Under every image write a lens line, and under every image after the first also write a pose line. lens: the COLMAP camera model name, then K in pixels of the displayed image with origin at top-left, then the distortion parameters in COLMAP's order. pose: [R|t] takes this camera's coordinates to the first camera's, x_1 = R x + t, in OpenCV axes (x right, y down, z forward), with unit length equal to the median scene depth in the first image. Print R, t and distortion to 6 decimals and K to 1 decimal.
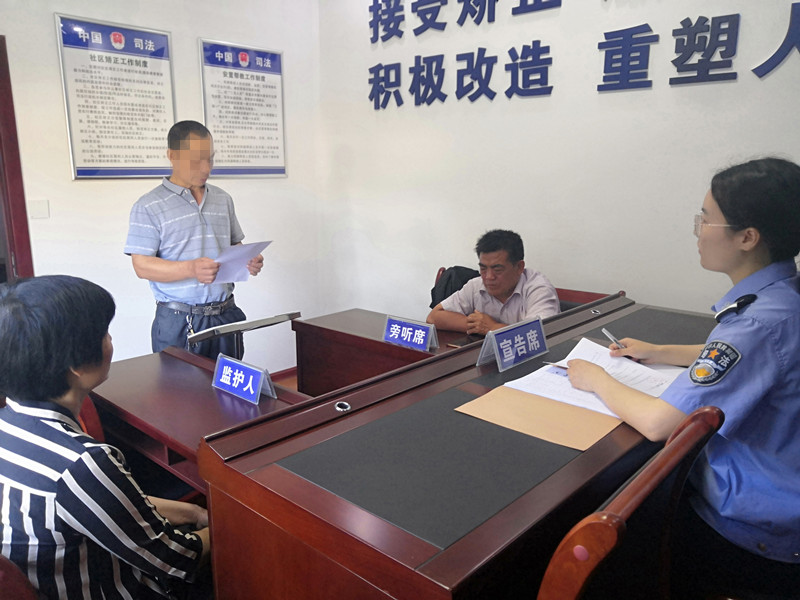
lens RADIAL K [[626.0, 0, 399.6], [0, 626.0, 301.8], [0, 0, 1]] dist [0.007815, -0.002292]
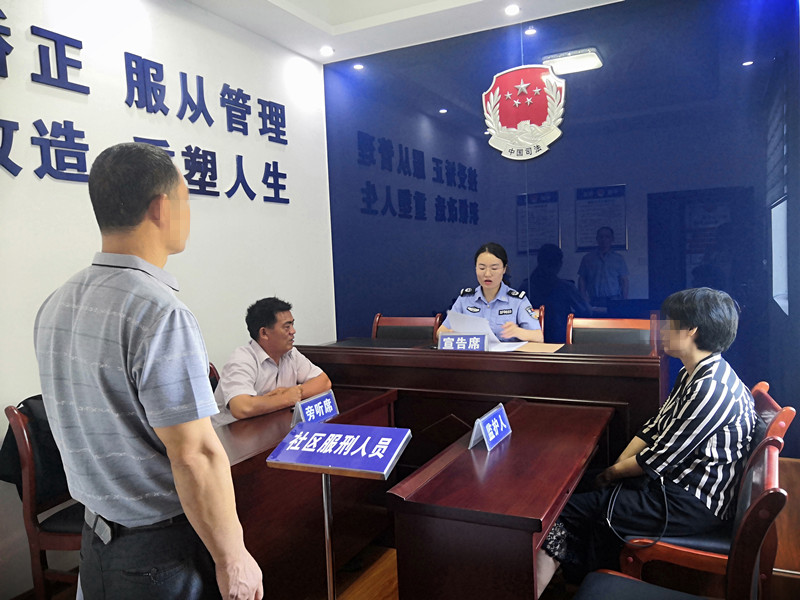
lens RADIAL K [[626.0, 0, 400.1], [0, 626.0, 298.8], [0, 0, 1]] dist [0.007815, -0.002292]
pose [[-0.272713, -0.050646, 0.960761, -0.786890], [0.242702, 0.962695, 0.119639, -0.167352], [-0.930980, 0.265806, -0.250248, 0.858901]]
